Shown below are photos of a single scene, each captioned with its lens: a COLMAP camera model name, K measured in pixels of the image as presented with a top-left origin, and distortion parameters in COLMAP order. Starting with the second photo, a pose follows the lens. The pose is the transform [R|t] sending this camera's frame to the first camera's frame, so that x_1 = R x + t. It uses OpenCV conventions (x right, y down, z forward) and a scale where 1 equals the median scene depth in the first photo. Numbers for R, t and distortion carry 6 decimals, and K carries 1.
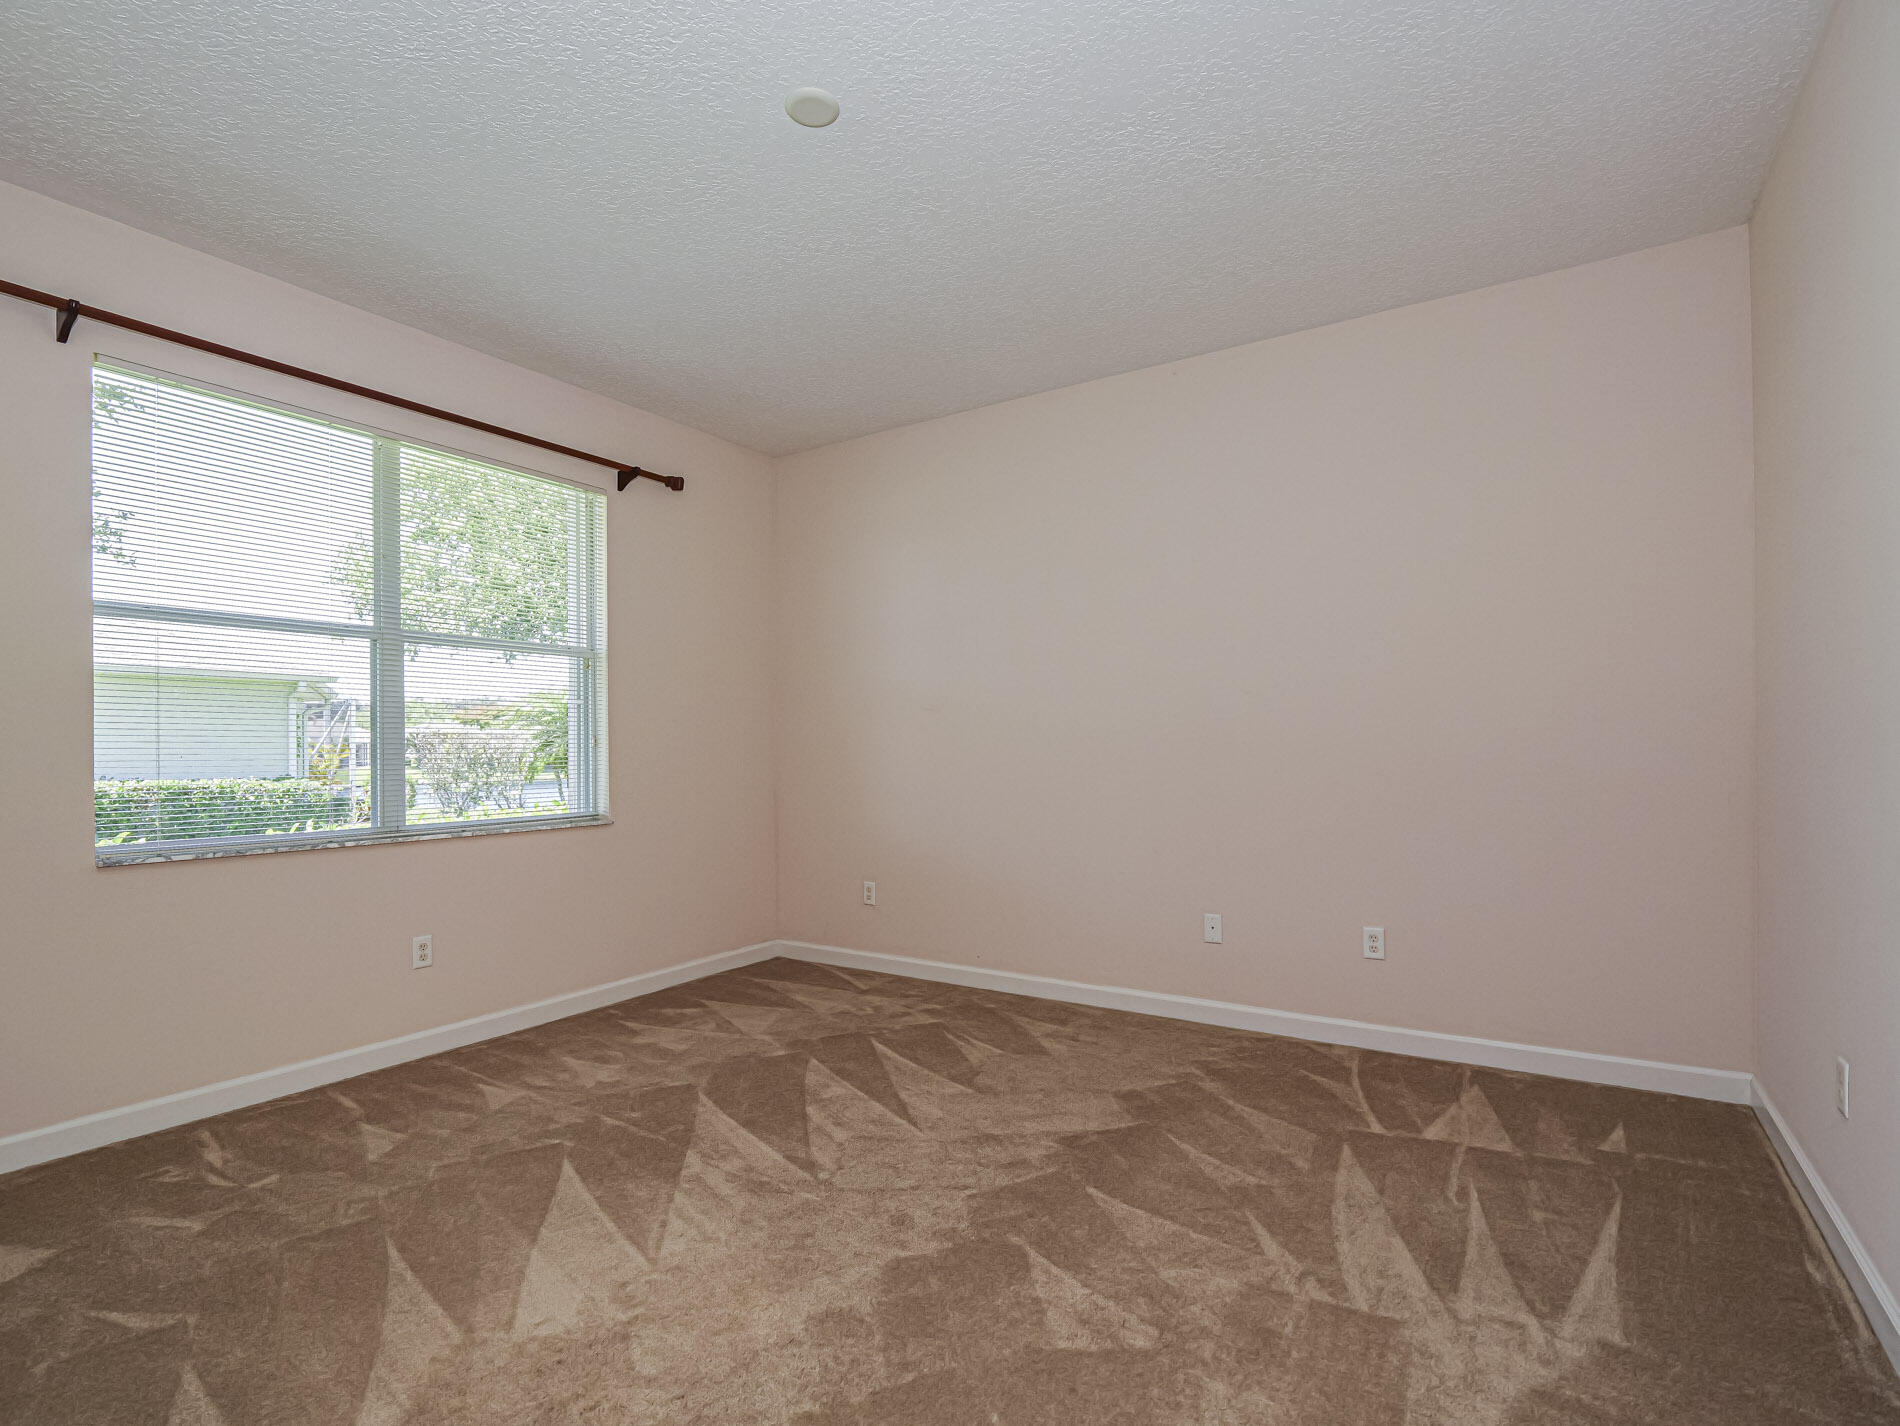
lens RADIAL K [[932.8, 0, 955.3], [0, 932.8, 723.8], [0, 0, 1]] dist [-0.009350, -0.001769]
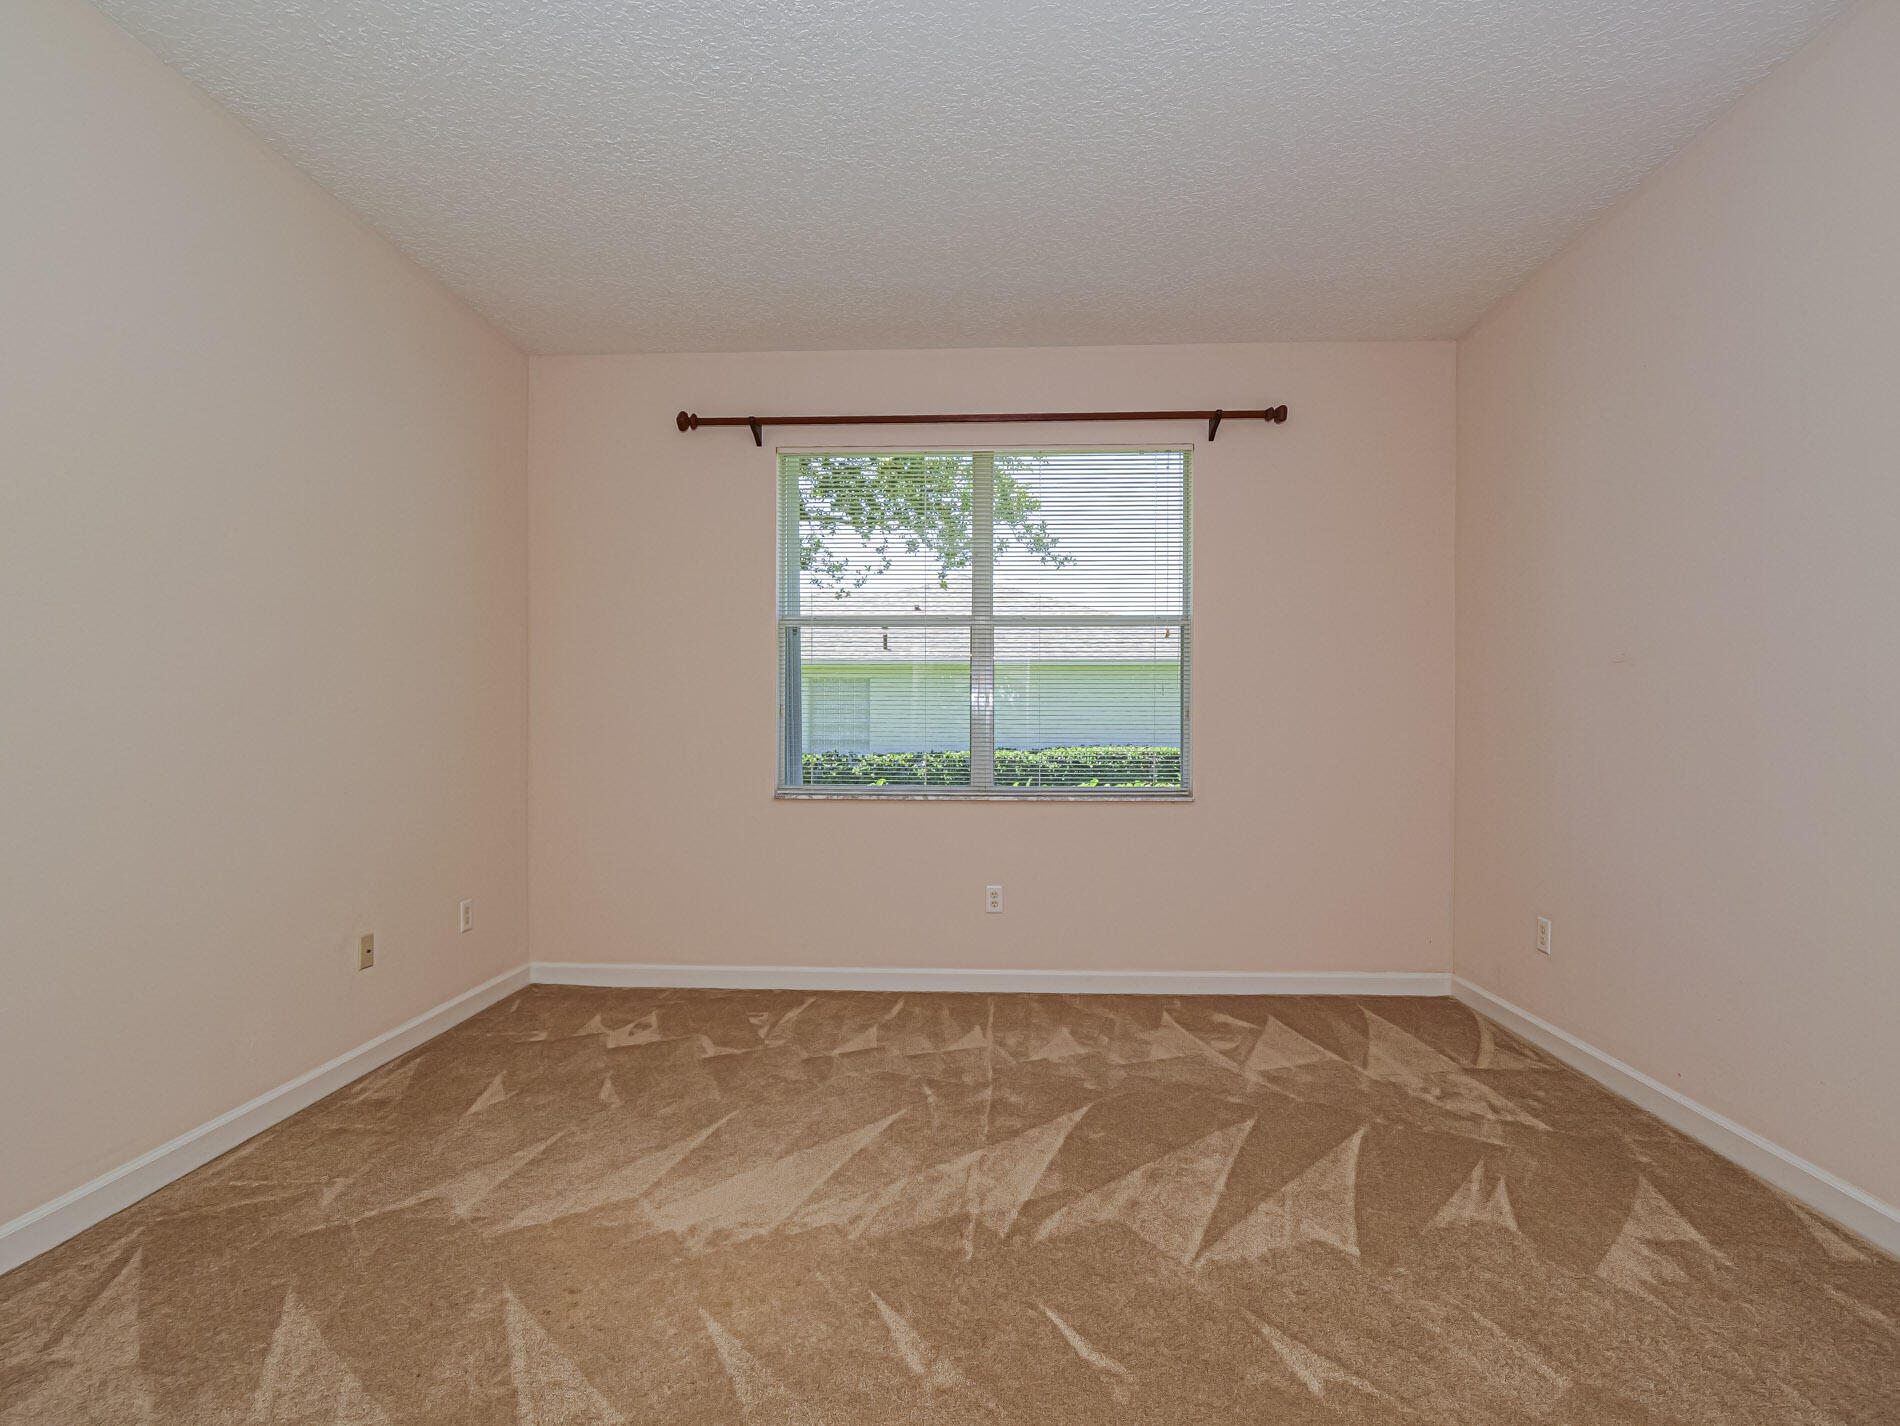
lens RADIAL K [[932.8, 0, 951.8], [0, 932.8, 716.6], [0, 0, 1]] dist [-0.009350, -0.001769]
pose [[0.500206, -0.000743, -0.865906, 0.366138], [0.015409, 0.999849, 0.008043, 0.012667], [0.865769, -0.017366, 0.500142, 0.374764]]
